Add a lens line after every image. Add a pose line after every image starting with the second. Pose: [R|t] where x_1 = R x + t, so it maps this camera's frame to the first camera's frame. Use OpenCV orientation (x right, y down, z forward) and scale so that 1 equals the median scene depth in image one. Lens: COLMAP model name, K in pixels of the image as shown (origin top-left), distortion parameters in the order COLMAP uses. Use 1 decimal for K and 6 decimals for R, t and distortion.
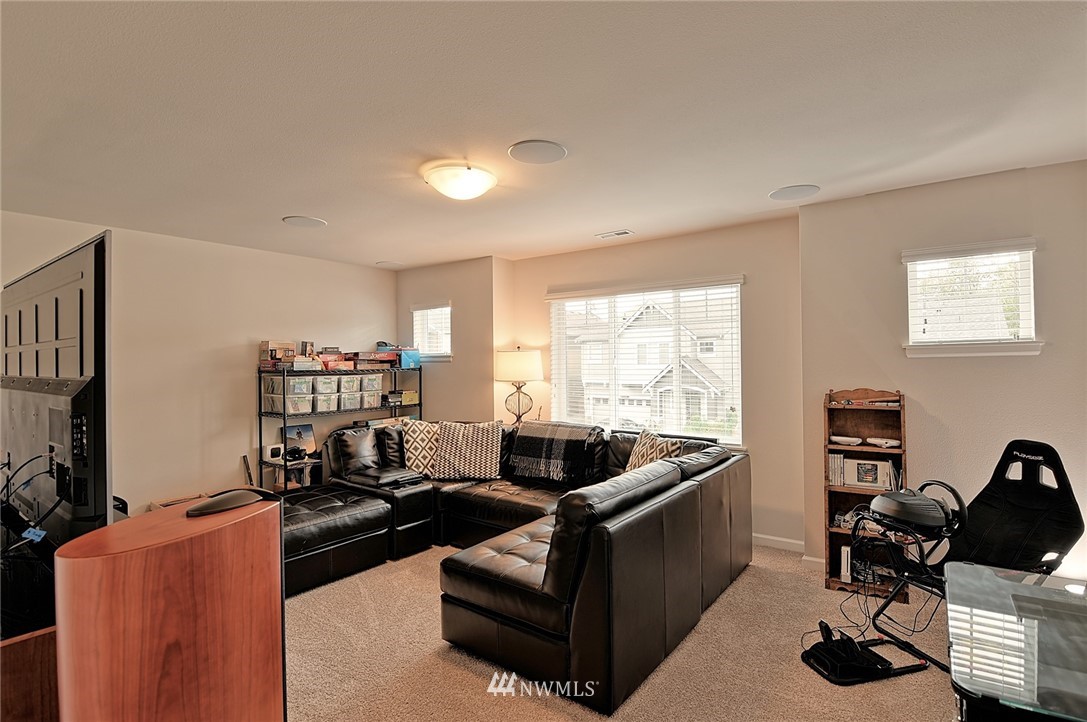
lens RADIAL K [[529.6, 0, 546.7], [0, 529.6, 360.9], [0, 0, 1]] dist [-0.002577, -0.000287]
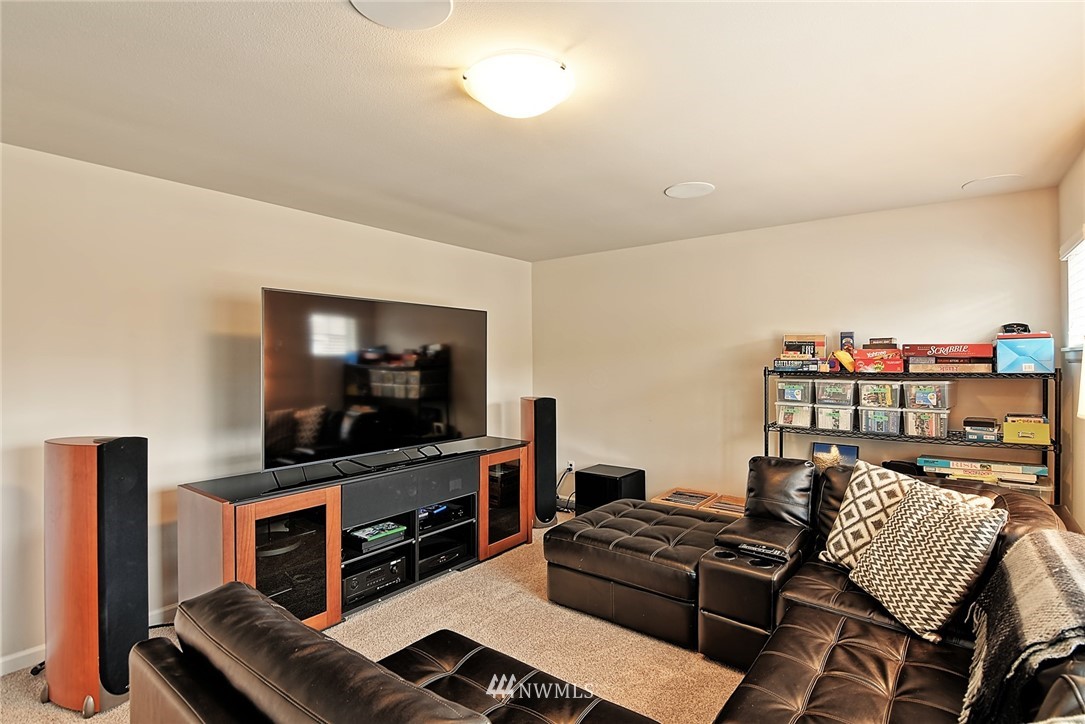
lens RADIAL K [[528.7, 0, 545.2], [0, 528.7, 361.2], [0, 0, 1]] dist [-0.002577, -0.000287]
pose [[-0.003518, 0.017068, -0.999848, 0.286846], [0.004902, 0.999843, 0.017050, -0.009888], [0.999982, -0.004842, -0.003601, 0.605226]]
